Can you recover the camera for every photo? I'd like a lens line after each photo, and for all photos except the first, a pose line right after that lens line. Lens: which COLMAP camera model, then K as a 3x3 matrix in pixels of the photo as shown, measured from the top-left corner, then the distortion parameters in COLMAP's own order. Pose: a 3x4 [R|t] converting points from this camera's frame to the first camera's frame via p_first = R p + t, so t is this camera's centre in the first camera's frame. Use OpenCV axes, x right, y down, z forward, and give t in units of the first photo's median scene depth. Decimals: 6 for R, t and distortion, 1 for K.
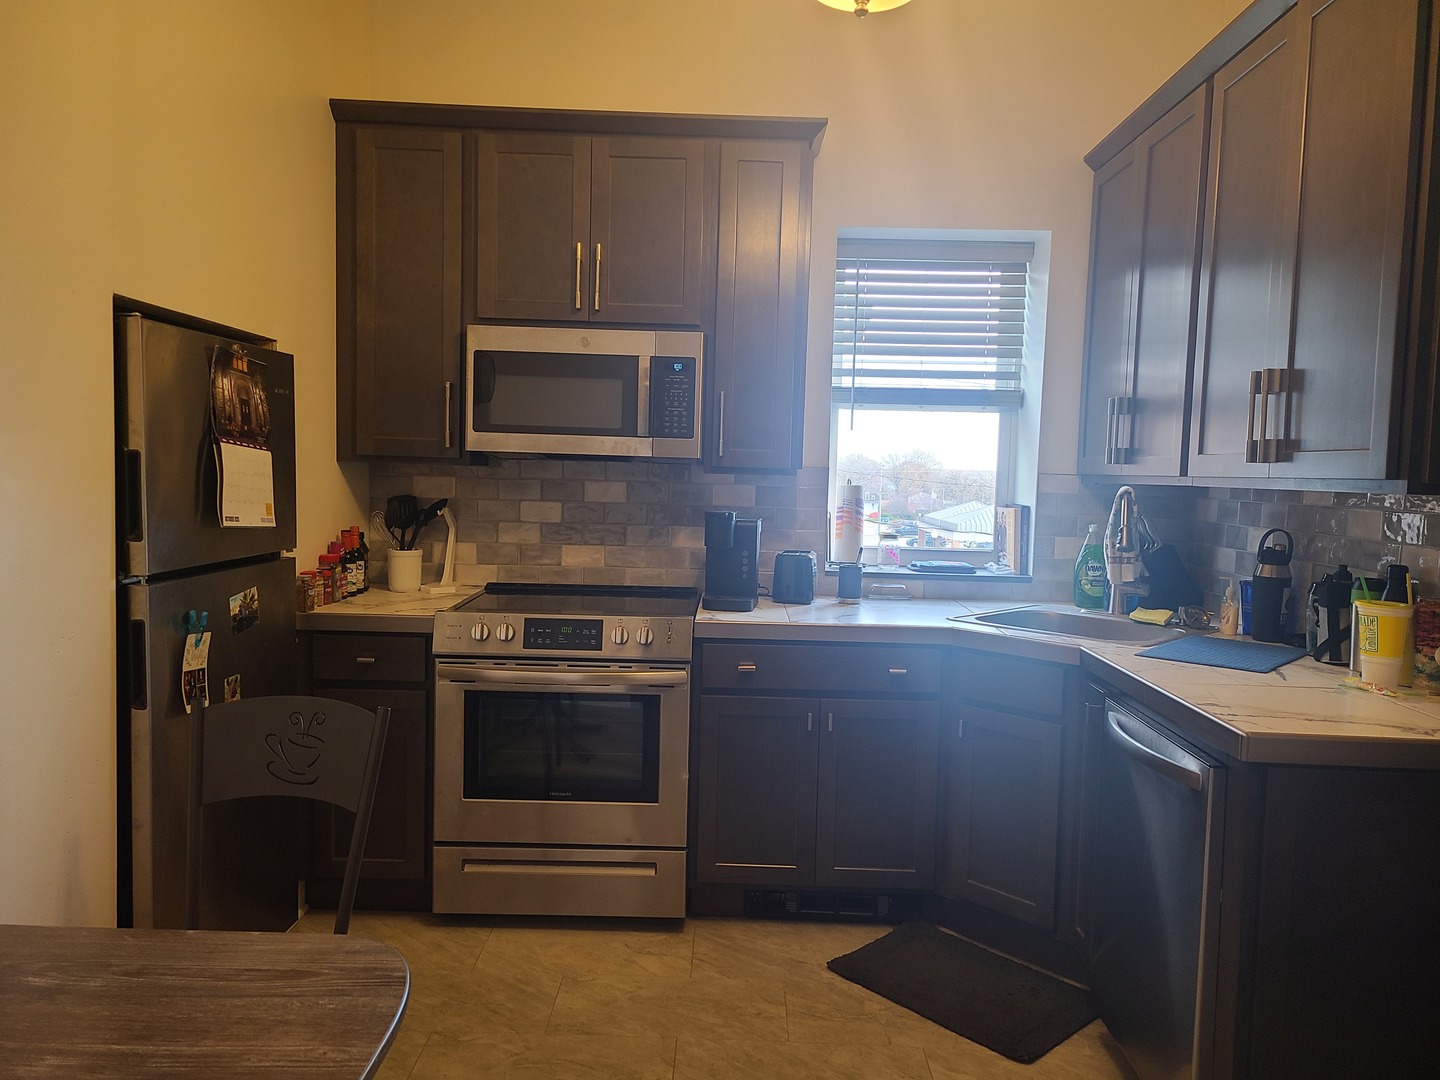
lens RADIAL K [[1059.2, 0, 713.1], [0, 1059.2, 536.1], [0, 0, 1]] dist [0.045375, -0.001696]
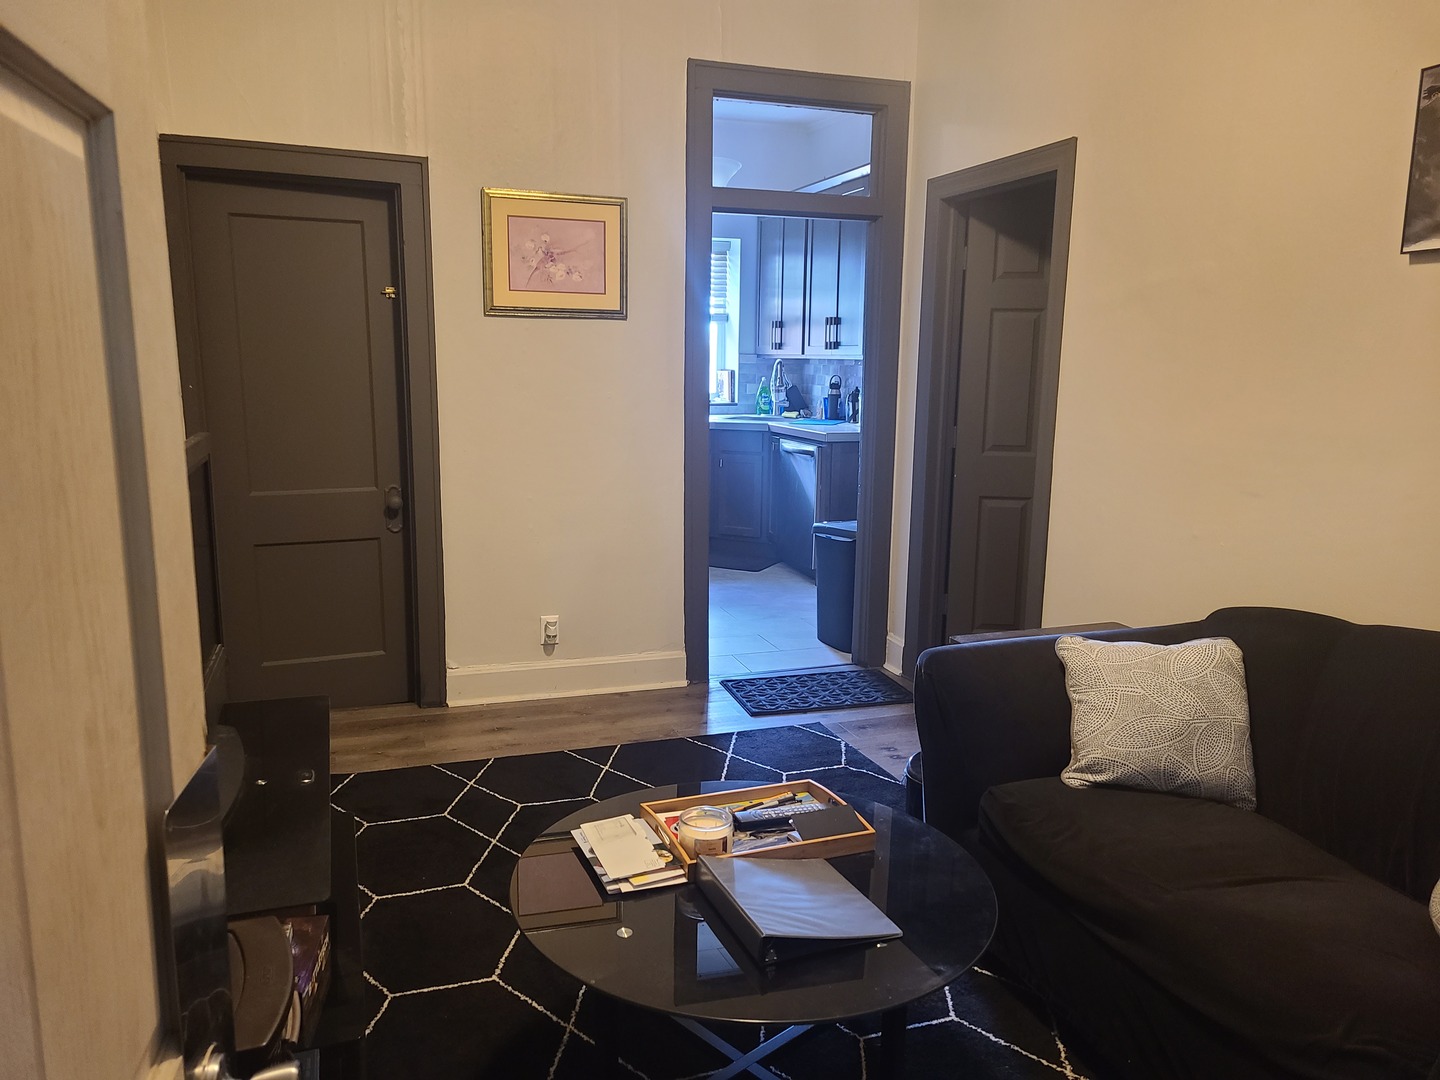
lens RADIAL K [[1059.2, 0, 713.1], [0, 1059.2, 536.1], [0, 0, 1]] dist [0.045375, -0.001696]
pose [[0.935931, -0.080454, 0.342870, -0.573858], [0.041046, 0.991841, 0.120692, 0.051068], [-0.349783, -0.098886, 0.931597, -1.149466]]
